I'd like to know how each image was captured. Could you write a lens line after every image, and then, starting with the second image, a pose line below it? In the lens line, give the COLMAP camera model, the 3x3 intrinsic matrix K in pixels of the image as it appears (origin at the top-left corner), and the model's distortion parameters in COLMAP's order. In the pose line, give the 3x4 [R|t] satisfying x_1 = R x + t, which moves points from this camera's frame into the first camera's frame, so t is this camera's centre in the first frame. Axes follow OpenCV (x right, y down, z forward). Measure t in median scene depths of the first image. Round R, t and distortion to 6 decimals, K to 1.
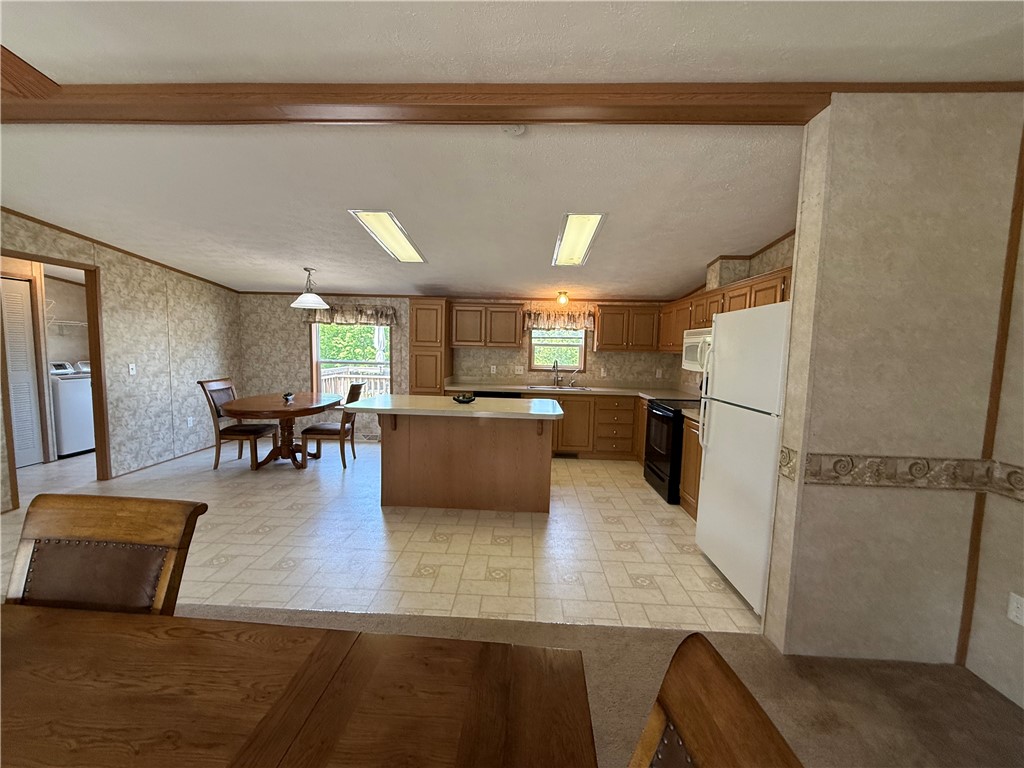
lens RADIAL K [[408.2, 0, 508.9], [0, 408.2, 384.7], [0, 0, 1]] dist [0.001812, 0.000162]
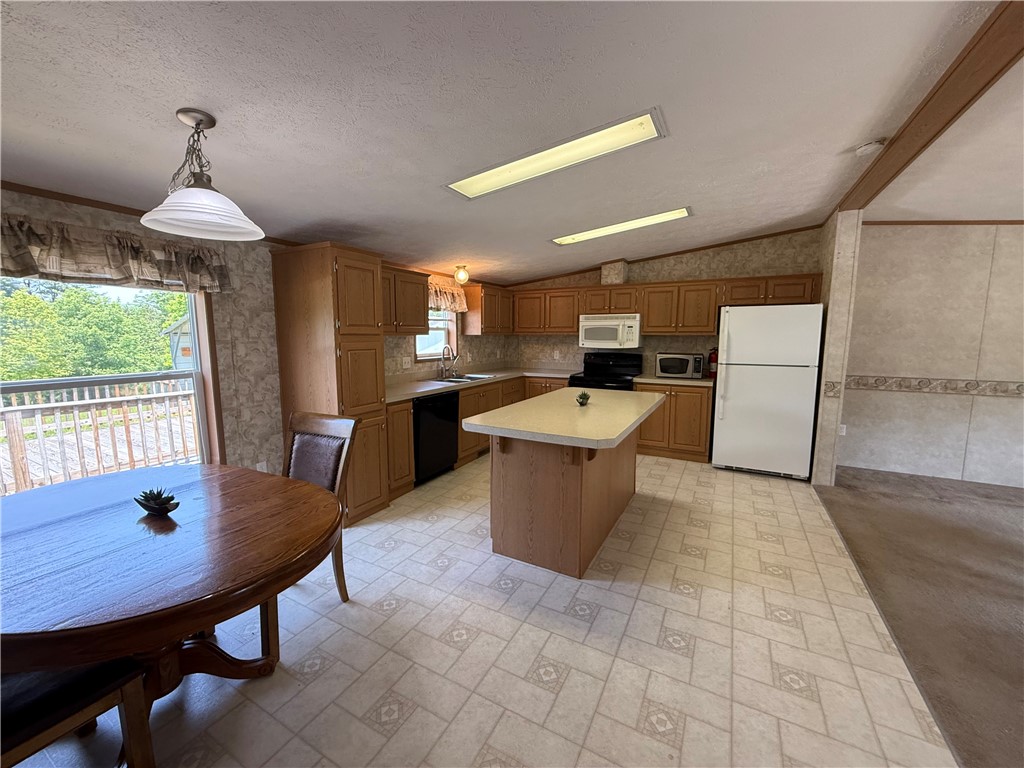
lens RADIAL K [[408.2, 0, 507.7], [0, 408.2, 385.9], [0, 0, 1]] dist [0.001812, 0.000162]
pose [[0.442422, -0.139569, 0.885880, -0.994813], [0.092663, 0.989643, 0.109639, -0.104138], [-0.892007, 0.033582, 0.450772, 0.878361]]
